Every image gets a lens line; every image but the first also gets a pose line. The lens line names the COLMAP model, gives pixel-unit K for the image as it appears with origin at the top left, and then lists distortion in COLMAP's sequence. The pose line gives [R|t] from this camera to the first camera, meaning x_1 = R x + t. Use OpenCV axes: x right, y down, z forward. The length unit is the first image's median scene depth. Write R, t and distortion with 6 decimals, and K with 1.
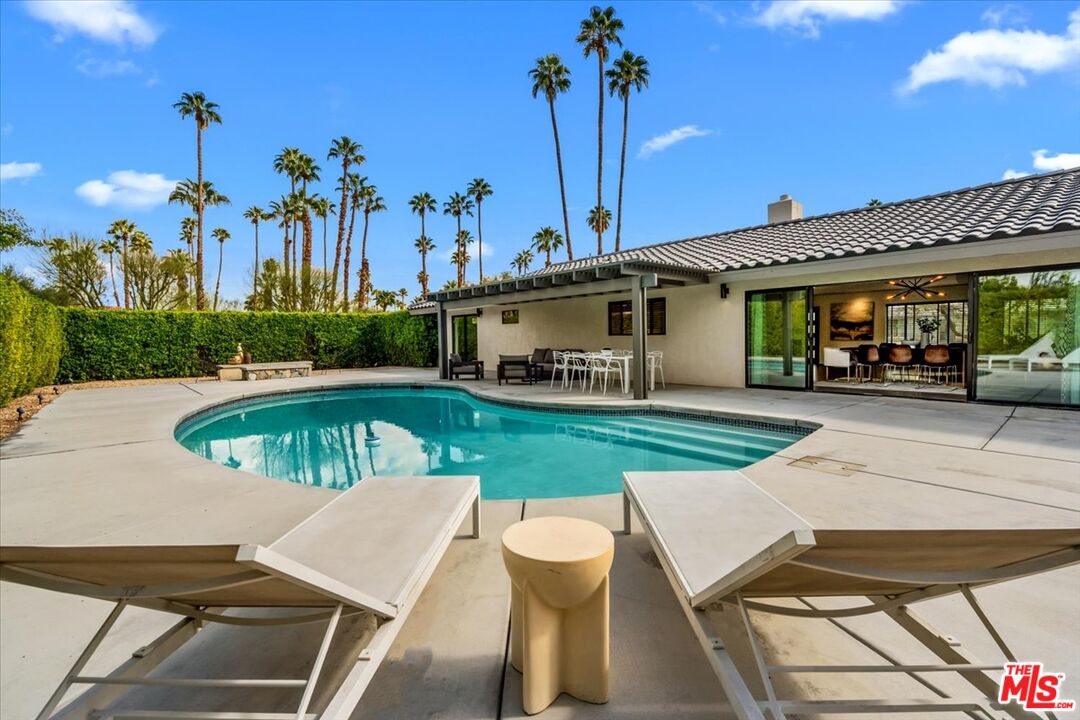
lens RADIAL K [[504.4, 0, 544.2], [0, 504.4, 360.2], [0, 0, 1]] dist [-0.000524, 0.000108]
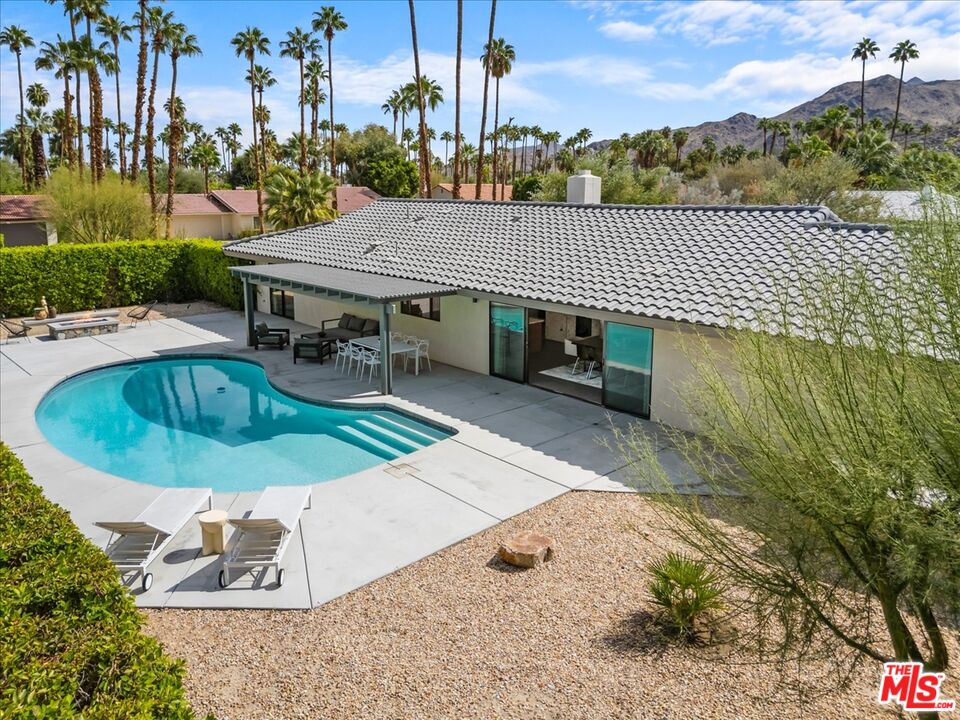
lens RADIAL K [[720.2, 0, 478.0], [0, 720.2, 313.2], [0, 0, 1]] dist [0.044270, -0.066005]
pose [[0.999045, 0.005683, 0.043328, 0.054861], [-0.010994, 0.992303, 0.123343, -0.058241], [-0.042293, -0.123702, 0.991418, -0.135106]]
